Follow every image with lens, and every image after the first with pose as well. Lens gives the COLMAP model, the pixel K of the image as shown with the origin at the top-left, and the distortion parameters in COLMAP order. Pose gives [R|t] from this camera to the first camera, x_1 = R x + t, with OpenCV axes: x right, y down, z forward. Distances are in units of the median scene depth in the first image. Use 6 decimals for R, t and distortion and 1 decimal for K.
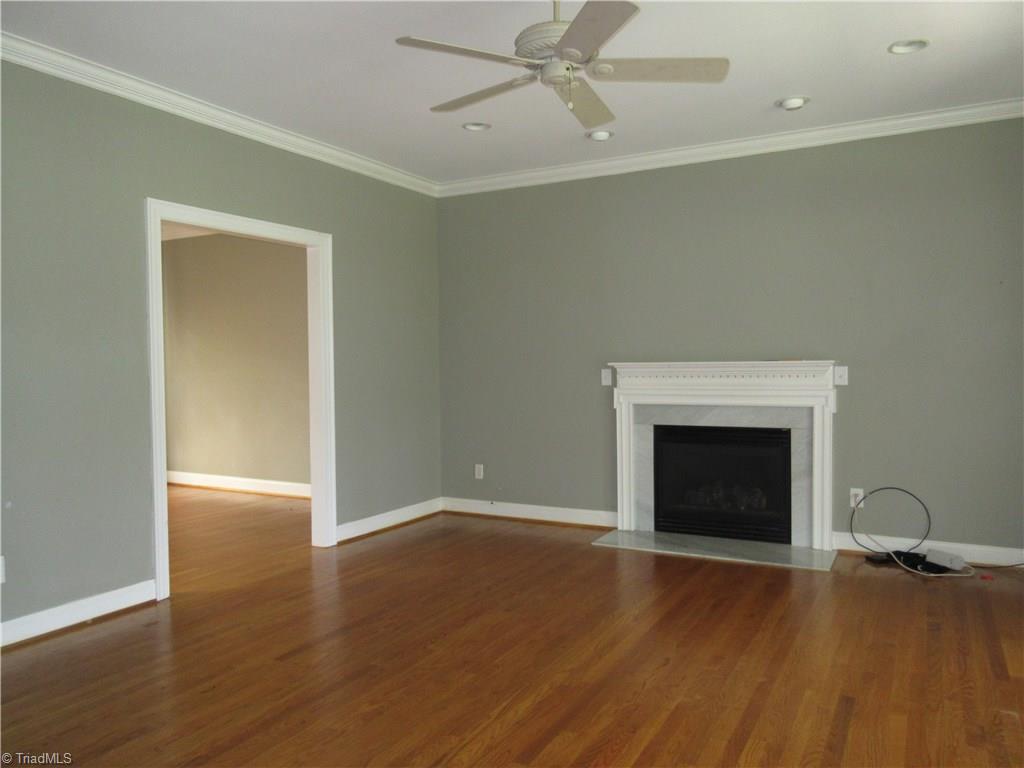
lens RADIAL K [[760.9, 0, 512.0], [0, 760.9, 384.0], [0, 0, 1]] dist [-0.007267, 0.004857]
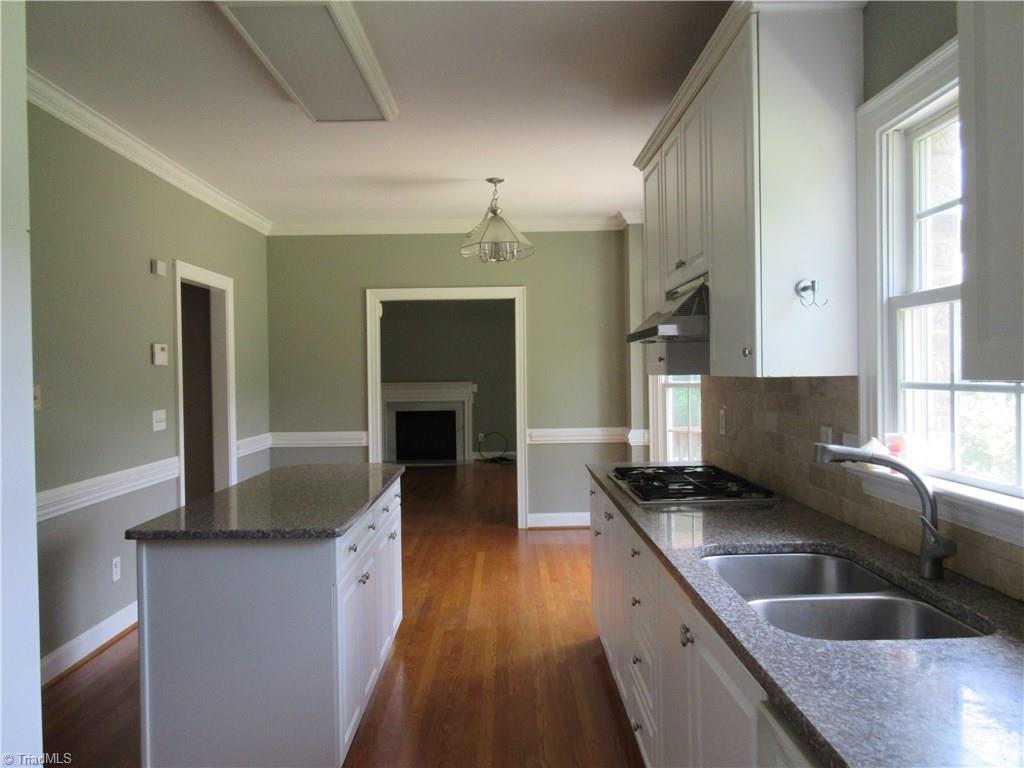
lens RADIAL K [[760.9, 0, 512.0], [0, 760.9, 384.0], [0, 0, 1]] dist [-0.007267, 0.004857]
pose [[0.899624, -0.006569, 0.436616, -0.506350], [0.014044, 0.999805, -0.013895, 0.011660], [-0.436440, 0.018632, 0.899540, -1.201997]]
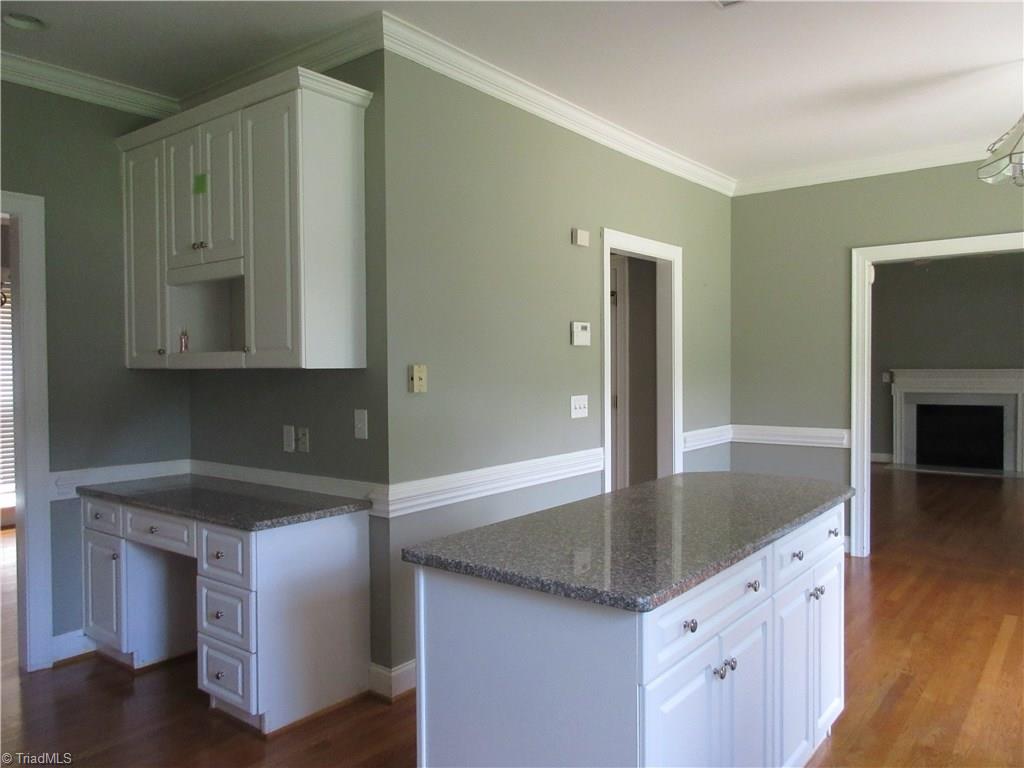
lens RADIAL K [[760.9, 0, 512.0], [0, 760.9, 384.0], [0, 0, 1]] dist [-0.007267, 0.004857]
pose [[0.975840, 0.007097, -0.218369, -0.380463], [-0.006931, 0.999975, 0.001526, 0.011286], [0.218375, 0.000024, 0.975865, -1.018218]]
